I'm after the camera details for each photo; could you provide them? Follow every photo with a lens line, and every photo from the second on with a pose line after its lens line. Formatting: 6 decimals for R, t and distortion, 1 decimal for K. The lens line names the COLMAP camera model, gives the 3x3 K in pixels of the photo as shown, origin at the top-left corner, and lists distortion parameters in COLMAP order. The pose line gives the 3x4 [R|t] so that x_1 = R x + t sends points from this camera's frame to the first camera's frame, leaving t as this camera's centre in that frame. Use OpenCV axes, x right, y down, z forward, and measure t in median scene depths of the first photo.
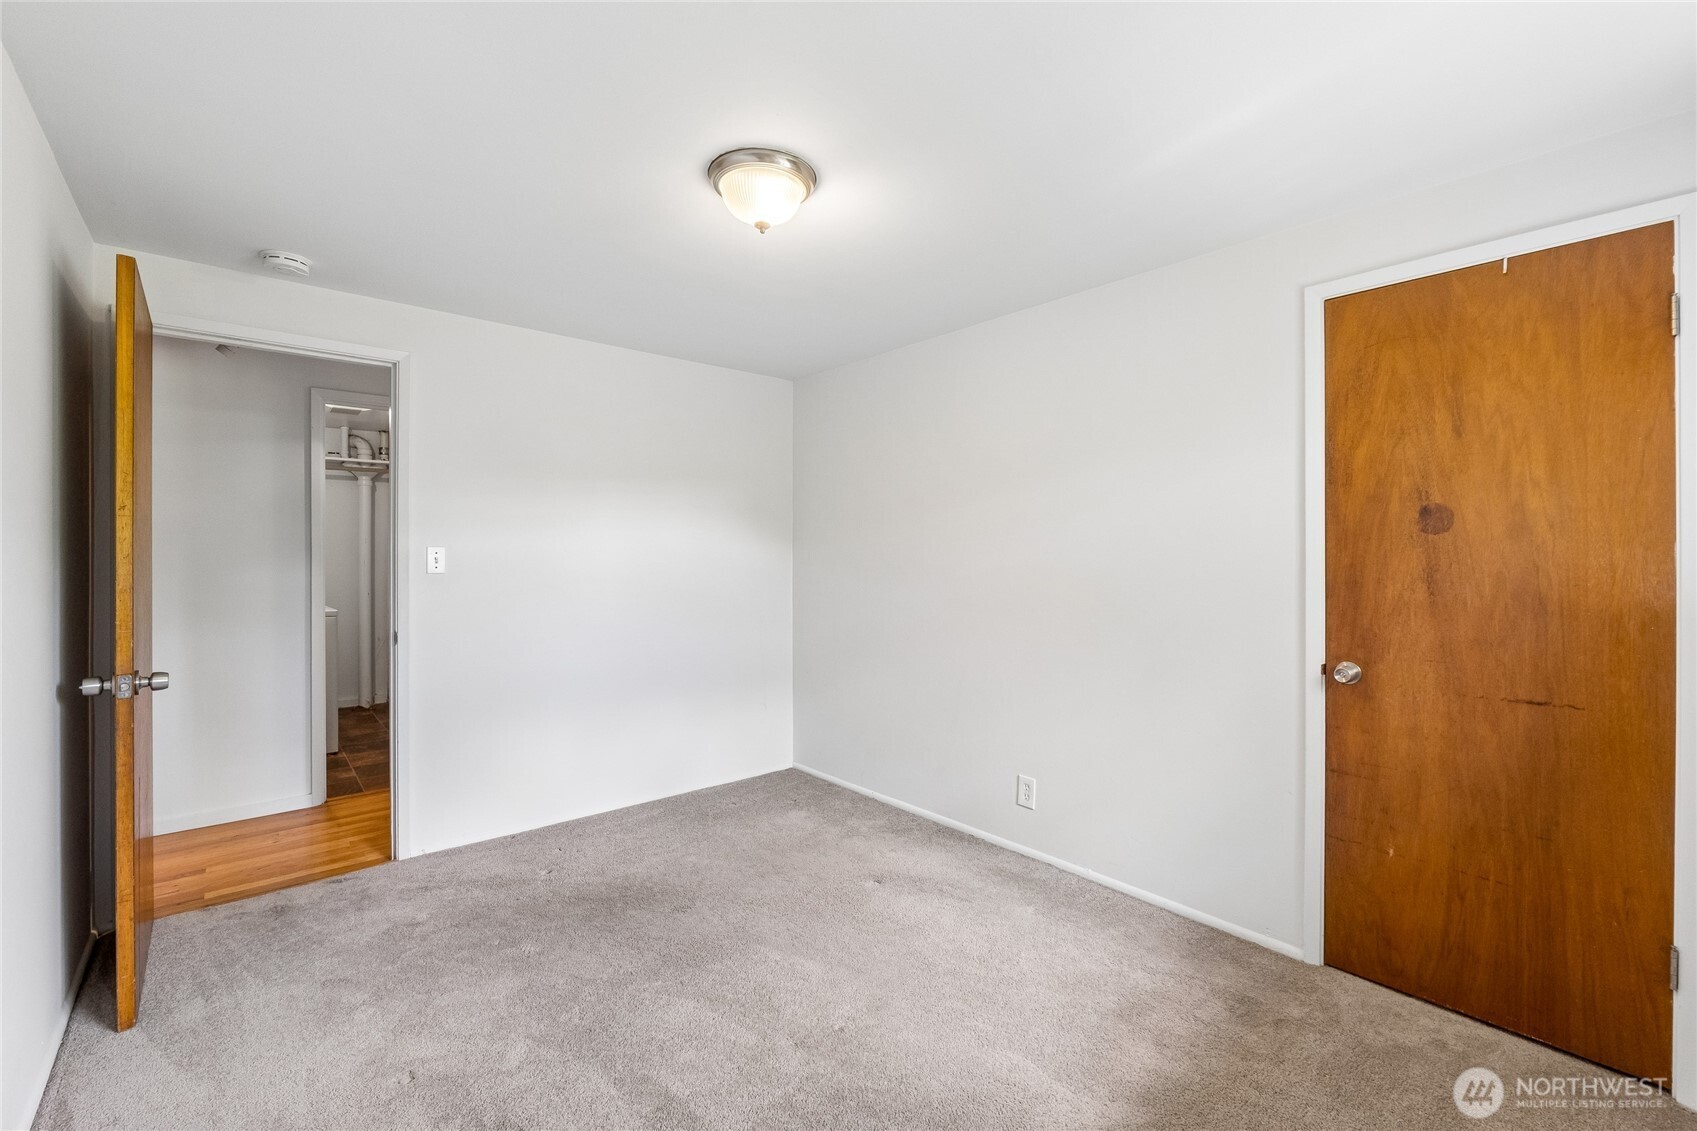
lens RADIAL K [[713.5, 0, 858.3], [0, 713.5, 557.0], [0, 0, 1]] dist [0.001558, 0.002108]
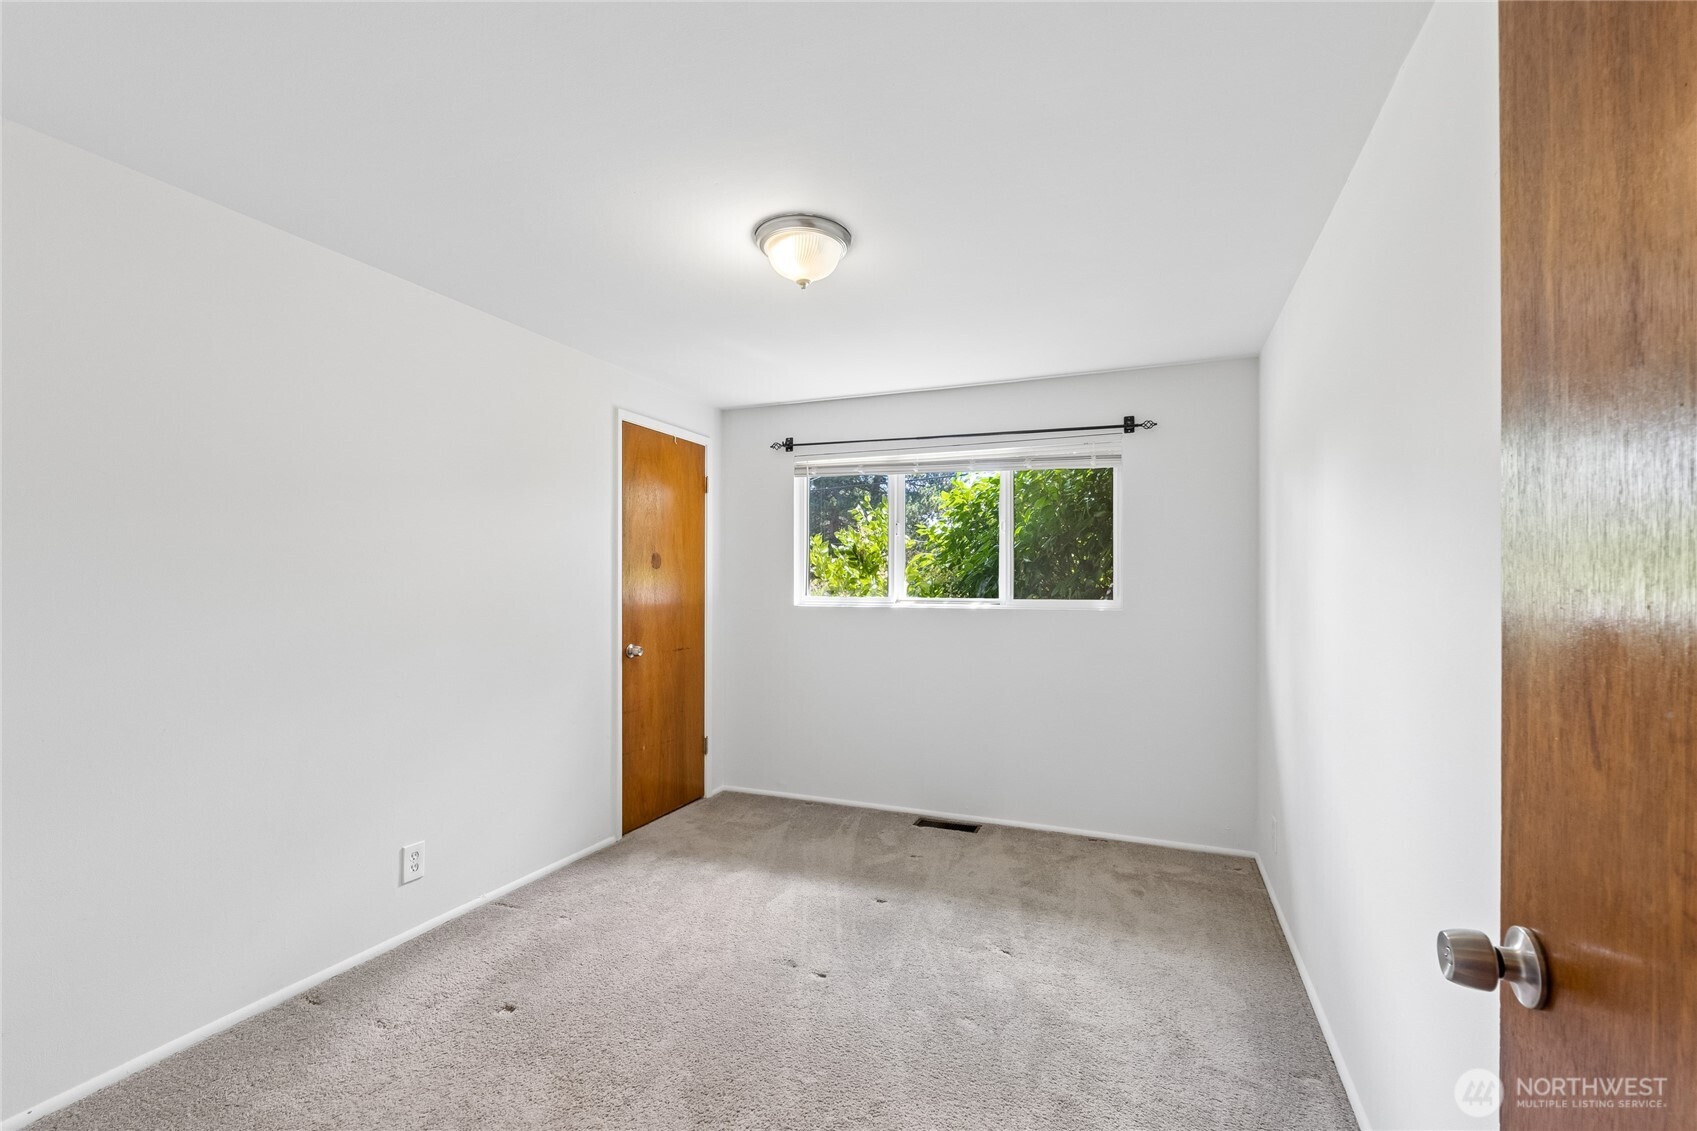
lens RADIAL K [[713.5, 0, 861.2], [0, 713.5, 578.1], [0, 0, 1]] dist [0.001558, 0.002108]
pose [[-0.436635, 0.002968, 0.899634, -1.128530], [0.001249, 0.999996, -0.002693, -0.001696], [-0.899638, -0.000052, -0.436637, 1.347995]]
